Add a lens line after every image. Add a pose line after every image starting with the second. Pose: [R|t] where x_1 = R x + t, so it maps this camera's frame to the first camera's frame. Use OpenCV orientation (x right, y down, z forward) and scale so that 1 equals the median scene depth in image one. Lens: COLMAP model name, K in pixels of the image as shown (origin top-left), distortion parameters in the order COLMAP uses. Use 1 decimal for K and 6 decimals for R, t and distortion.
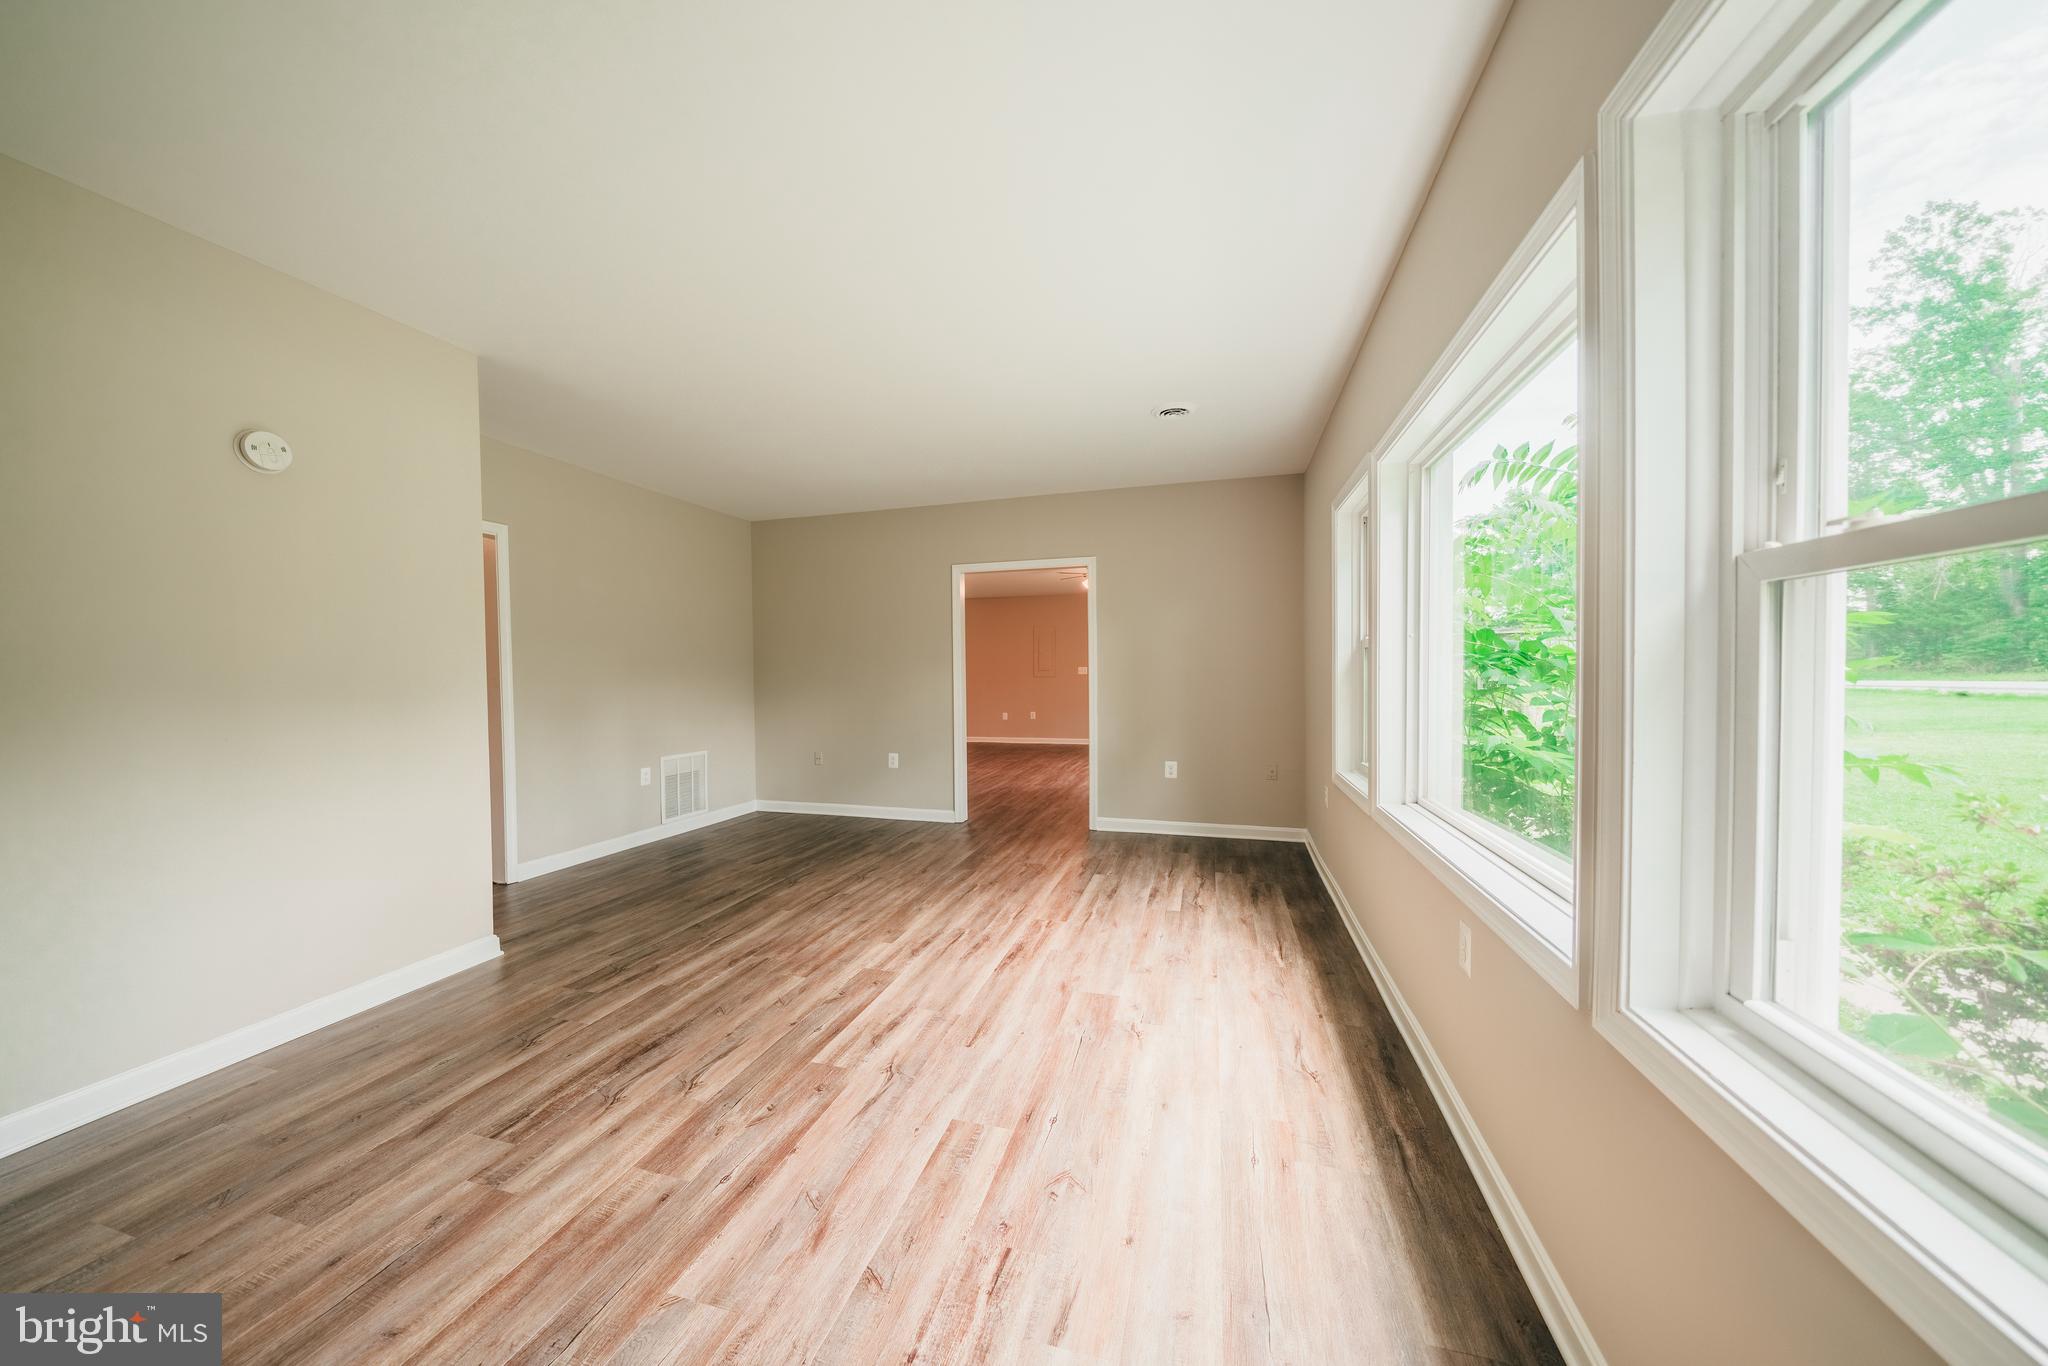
lens RADIAL K [[695.9, 0, 1007.9], [0, 695.9, 685.9], [0, 0, 1]] dist [-0.005139, 0.000040]
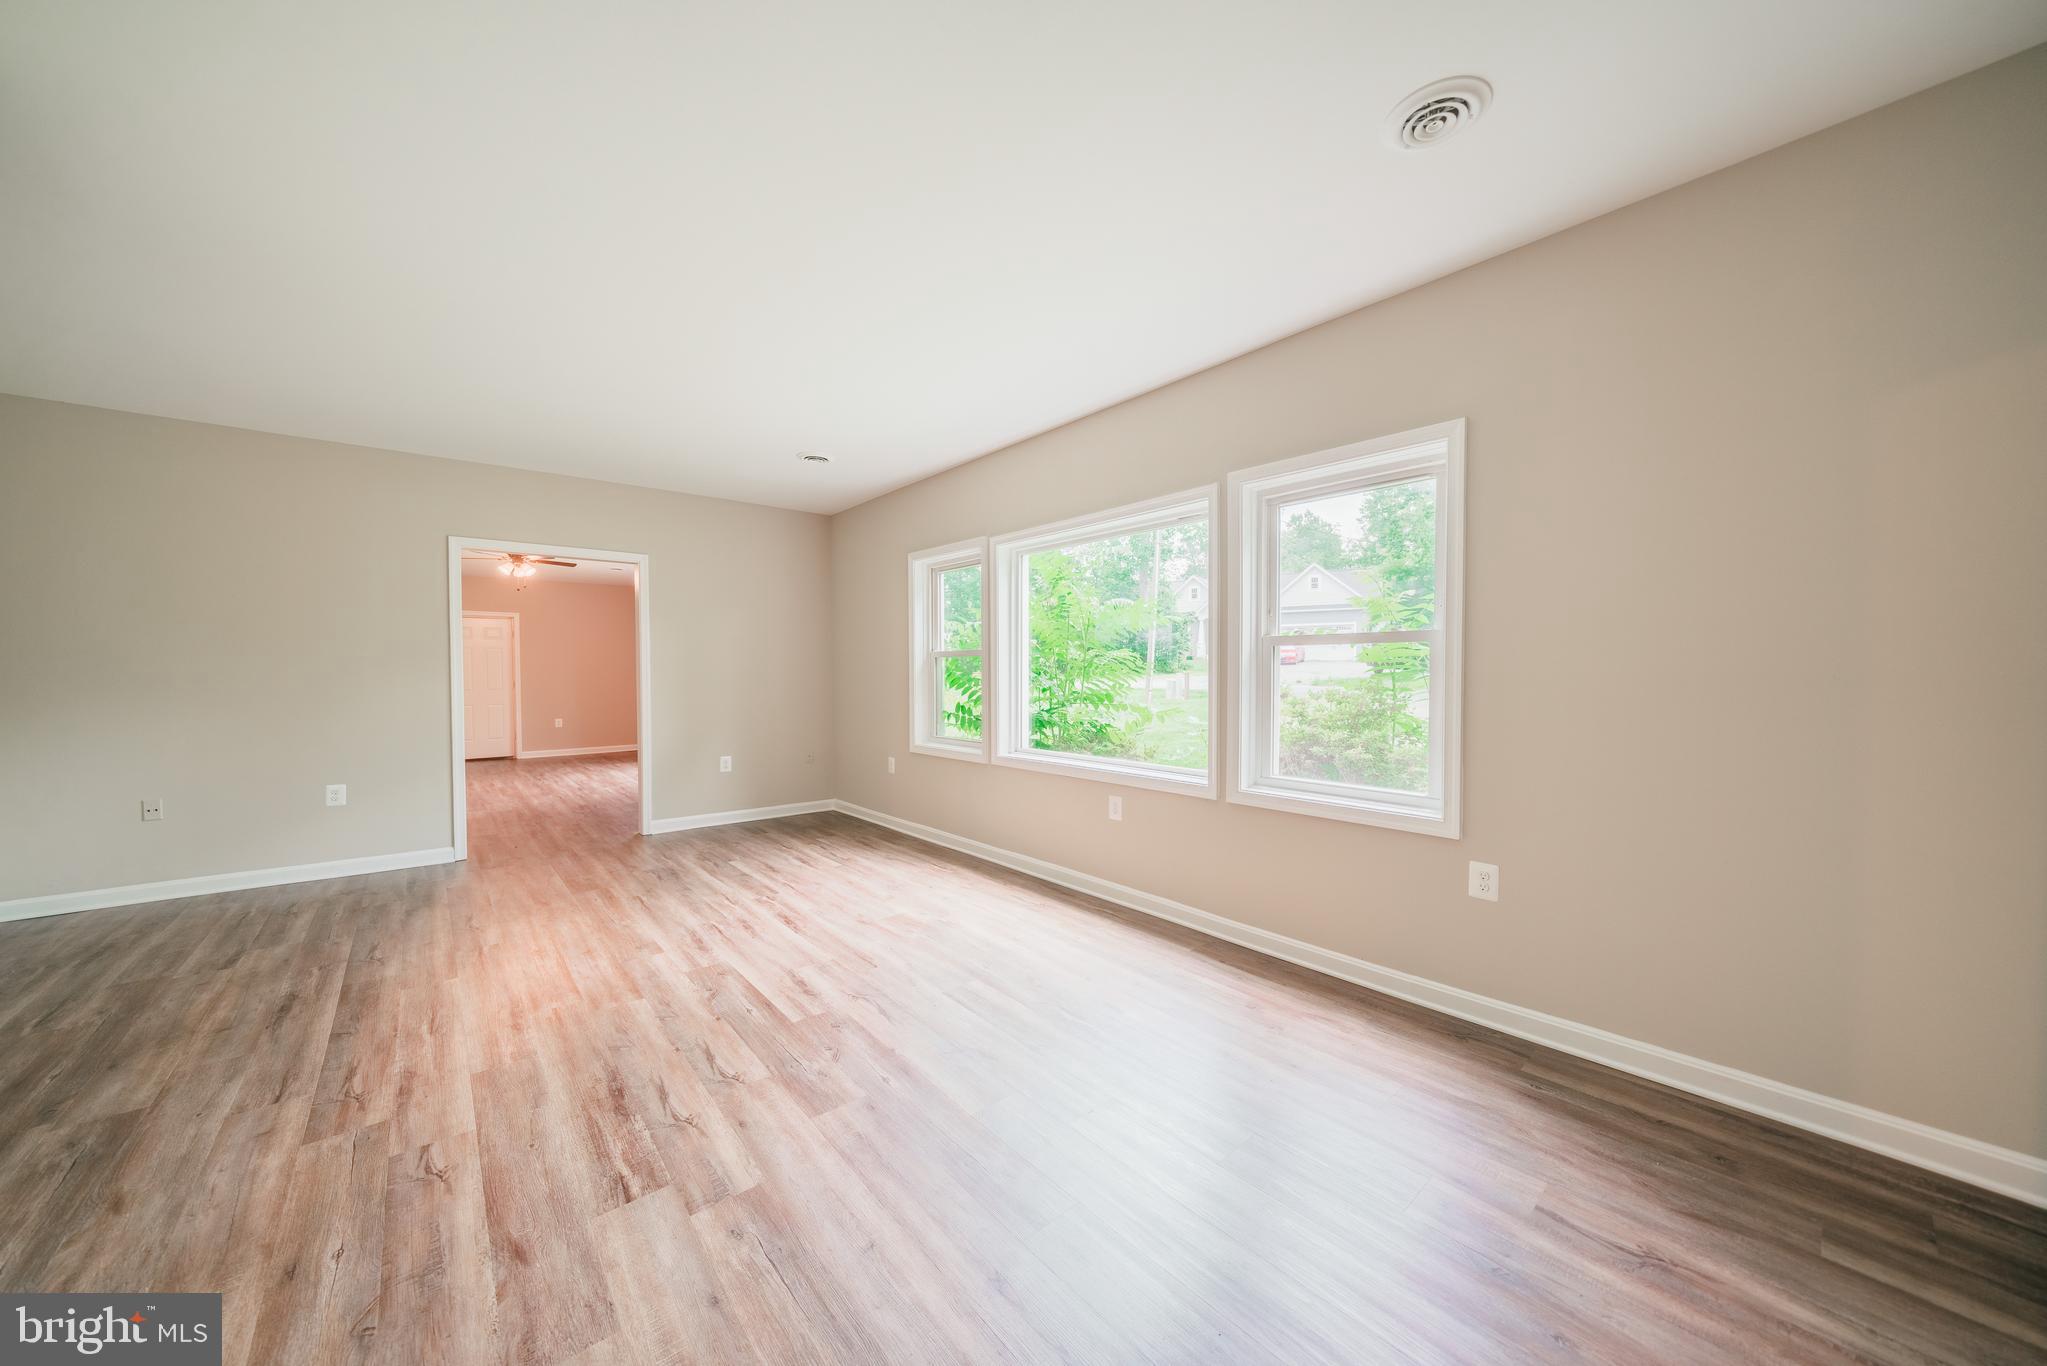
lens RADIAL K [[695.6, 0, 1007.4], [0, 695.6, 685.9], [0, 0, 1]] dist [-0.005139, 0.000040]
pose [[0.551641, -0.006043, 0.834060, -0.738678], [0.011169, 0.999938, -0.000142, 0.007508], [-0.834007, 0.009394, 0.551674, 0.074148]]
